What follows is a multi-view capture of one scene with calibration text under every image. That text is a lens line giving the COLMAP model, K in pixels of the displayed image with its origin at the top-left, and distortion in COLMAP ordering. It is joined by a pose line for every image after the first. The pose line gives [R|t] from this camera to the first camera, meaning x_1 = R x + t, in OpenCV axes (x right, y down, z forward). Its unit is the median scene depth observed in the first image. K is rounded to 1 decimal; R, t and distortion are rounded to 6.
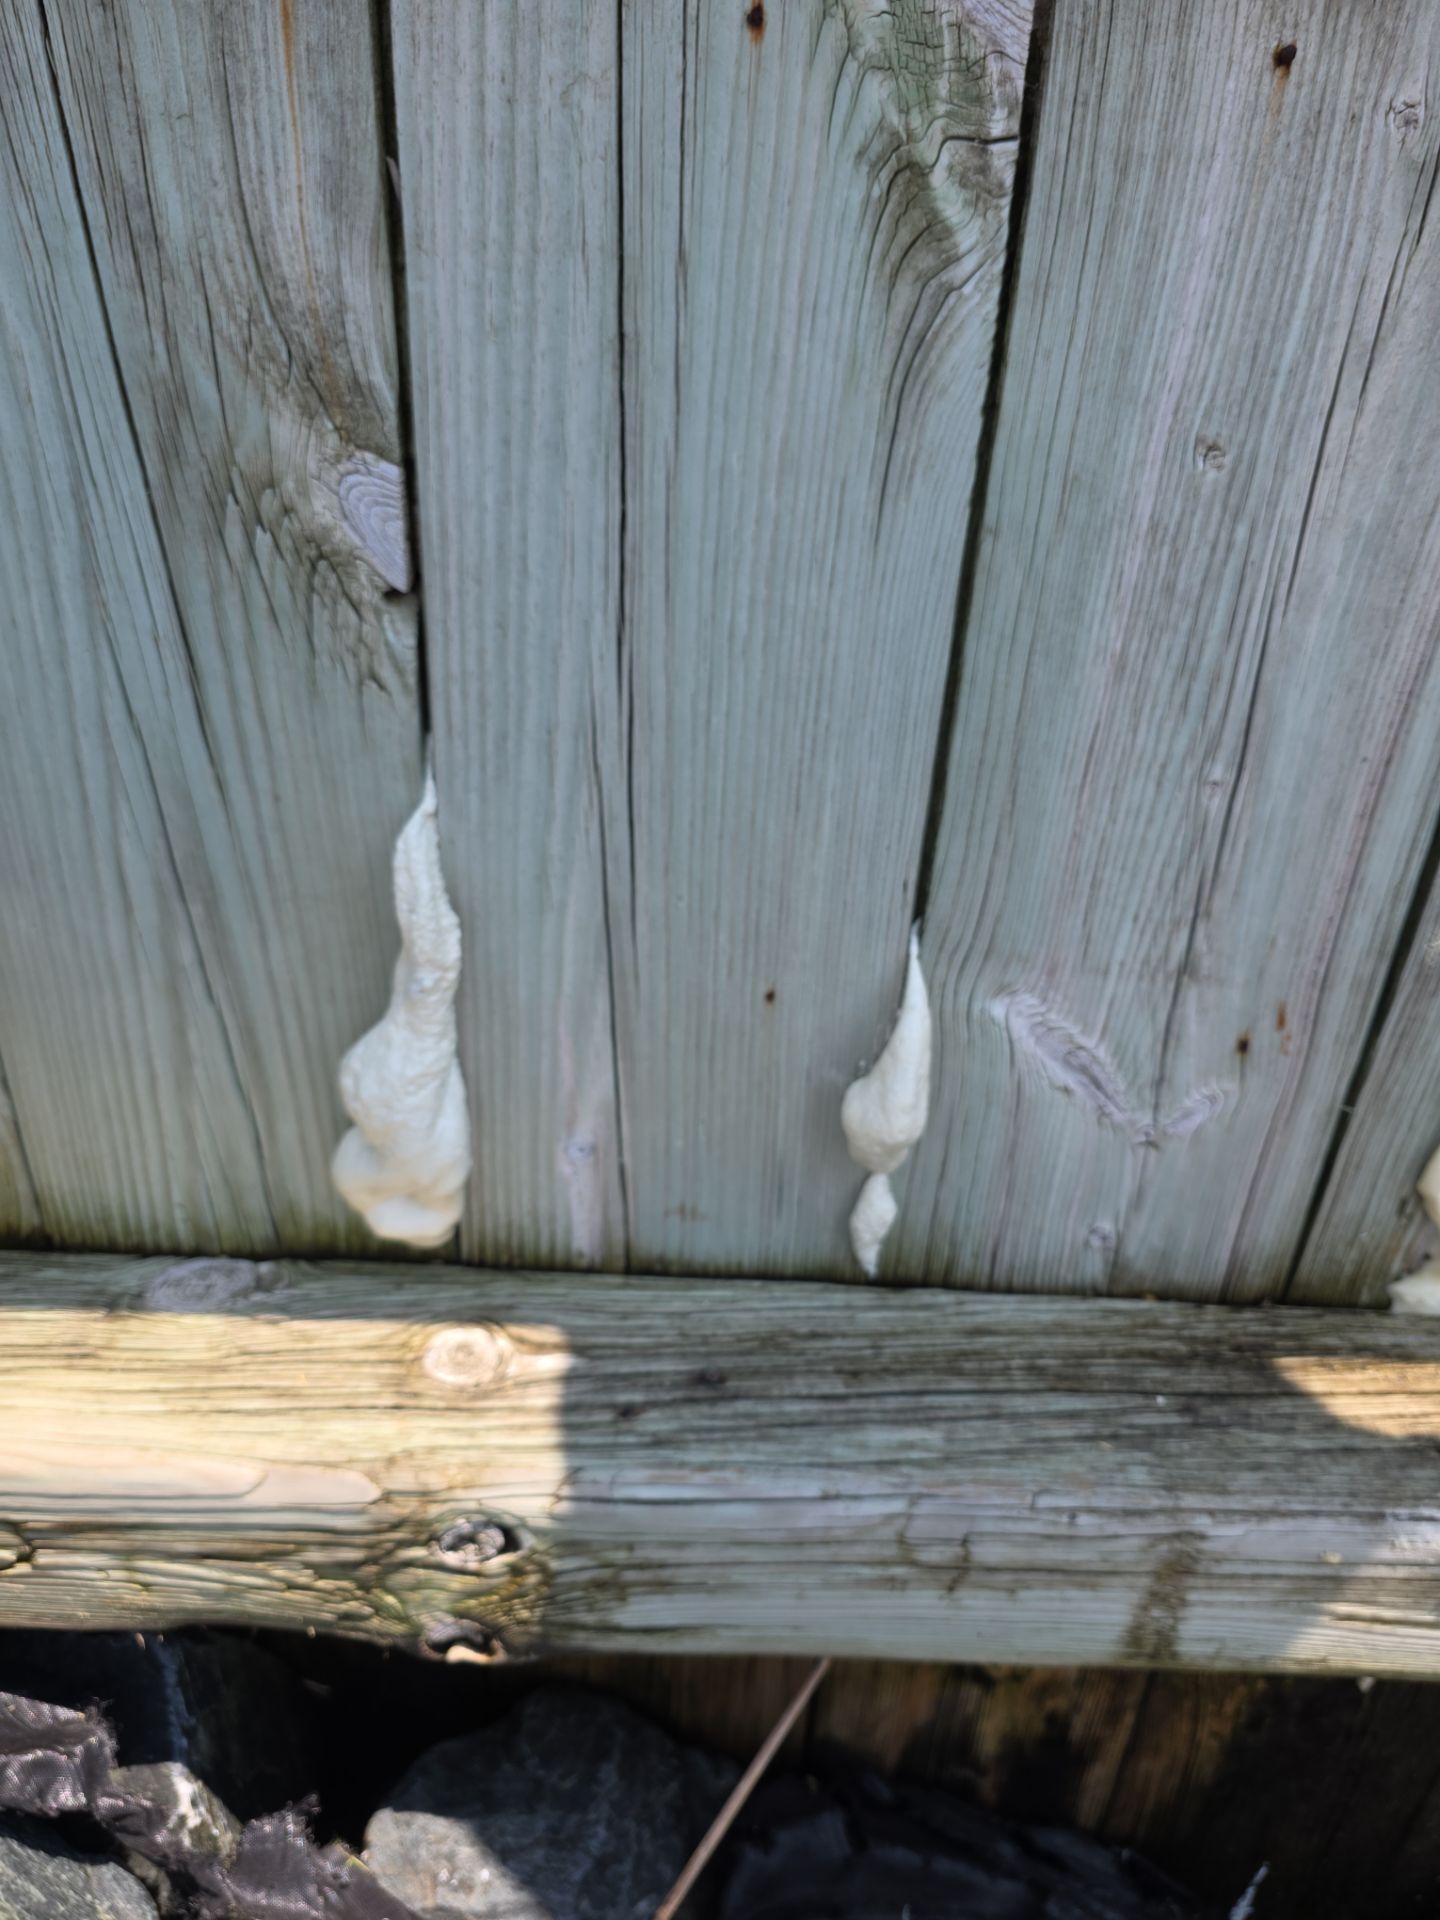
lens RADIAL K [[1293.9, 0, 721.9], [0, 1293.9, 965.4], [0, 0, 1]] dist [0.040880, -0.029978]
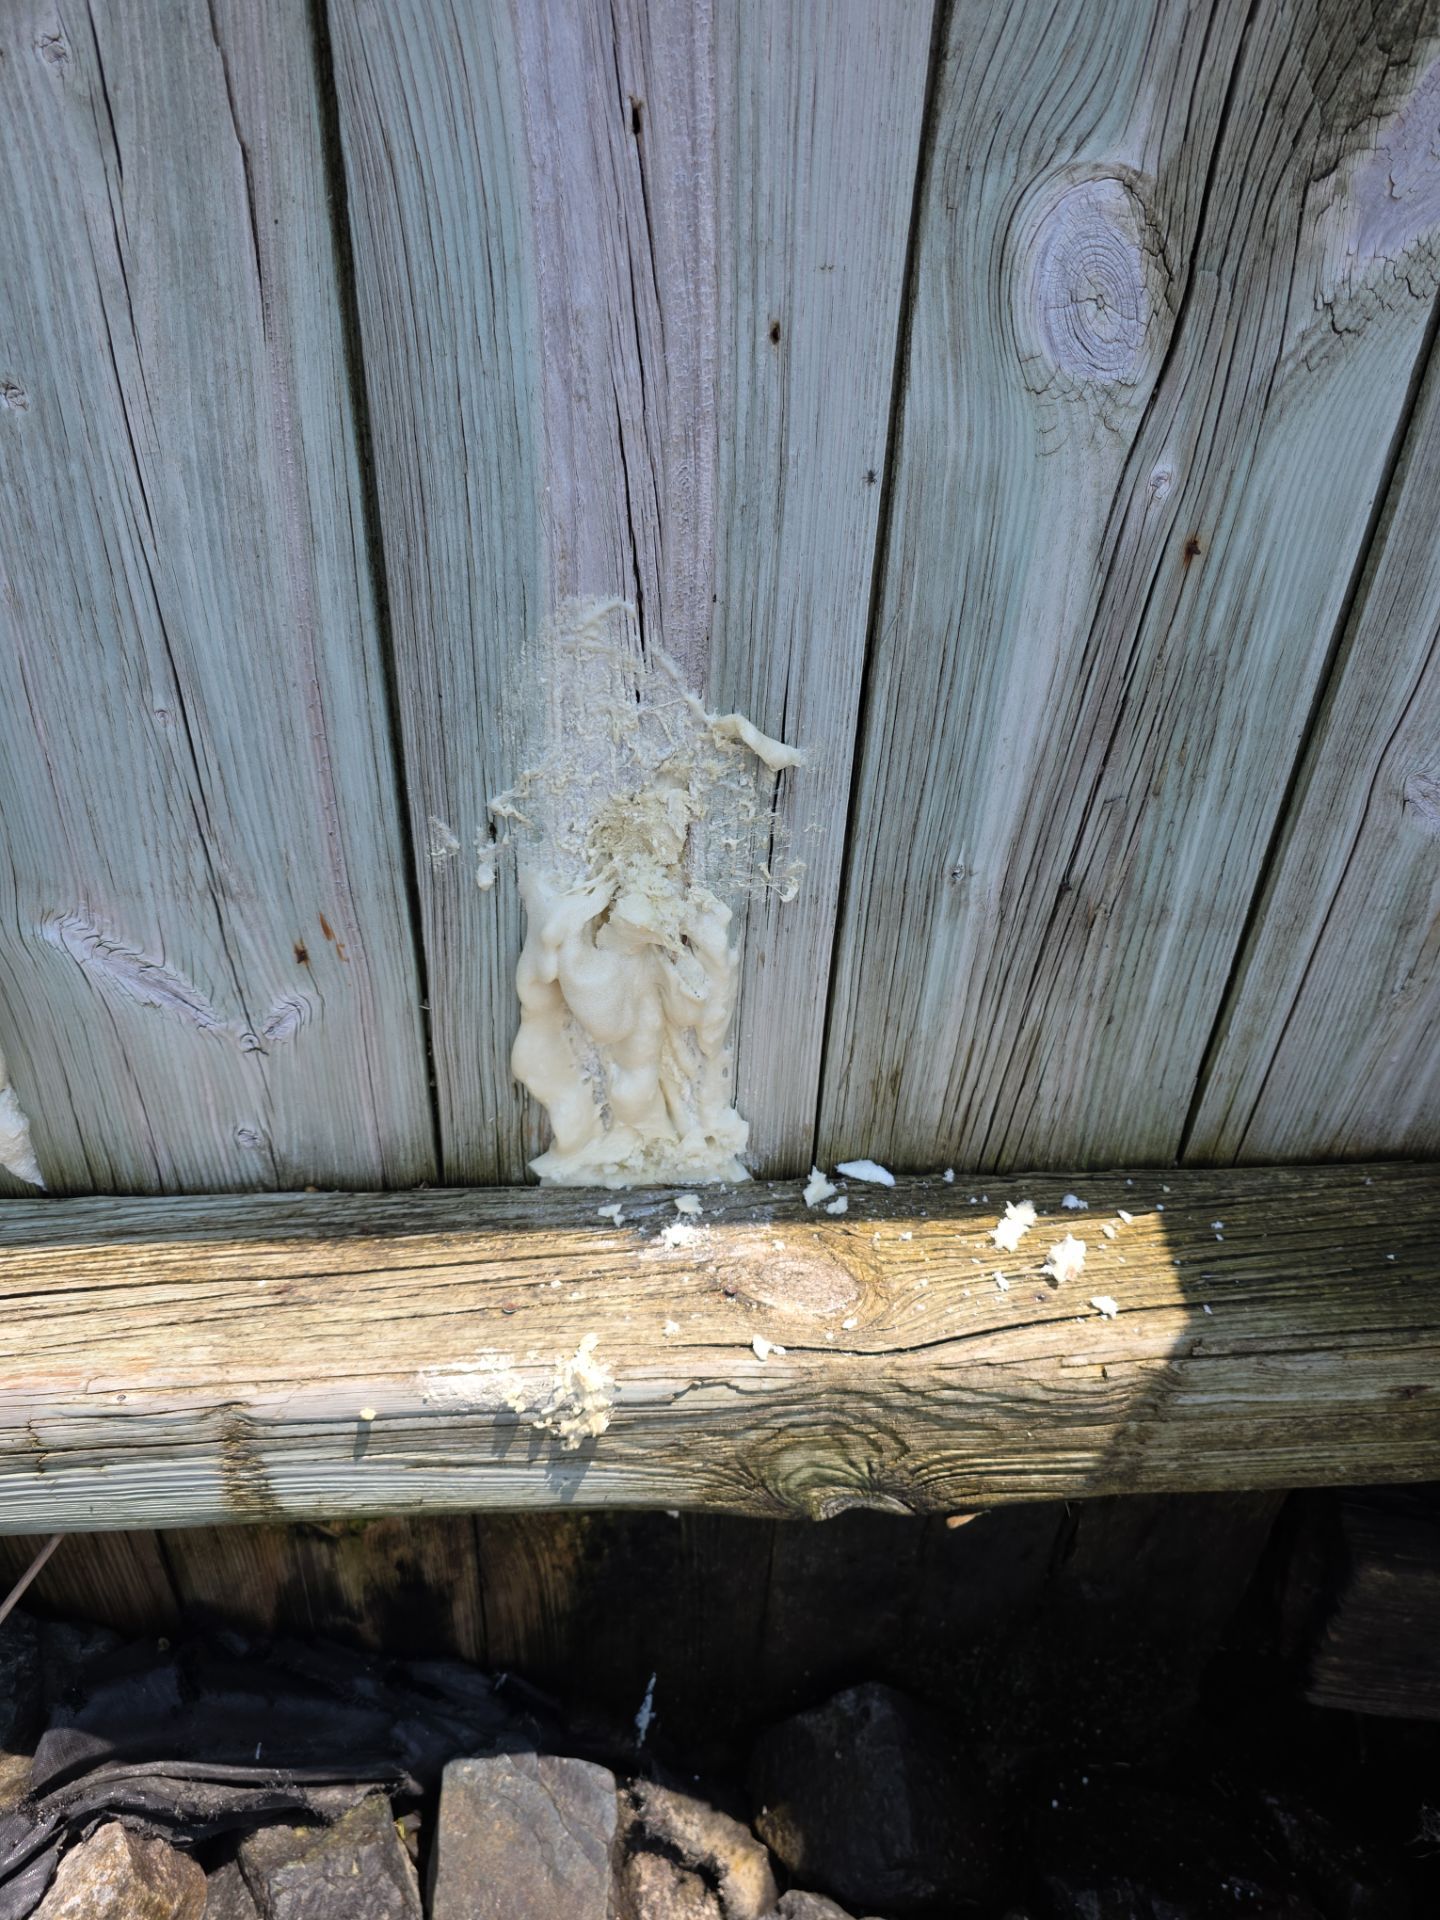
lens RADIAL K [[1224.3, 0, 715.9], [0, 1224.3, 953.2], [0, 0, 1]] dist [0.025413, -0.000063]
pose [[0.997716, -0.054839, 0.039450, 0.682404], [0.052386, 0.996779, 0.060727, 0.016191], [-0.042653, -0.058521, 0.997375, -0.023747]]
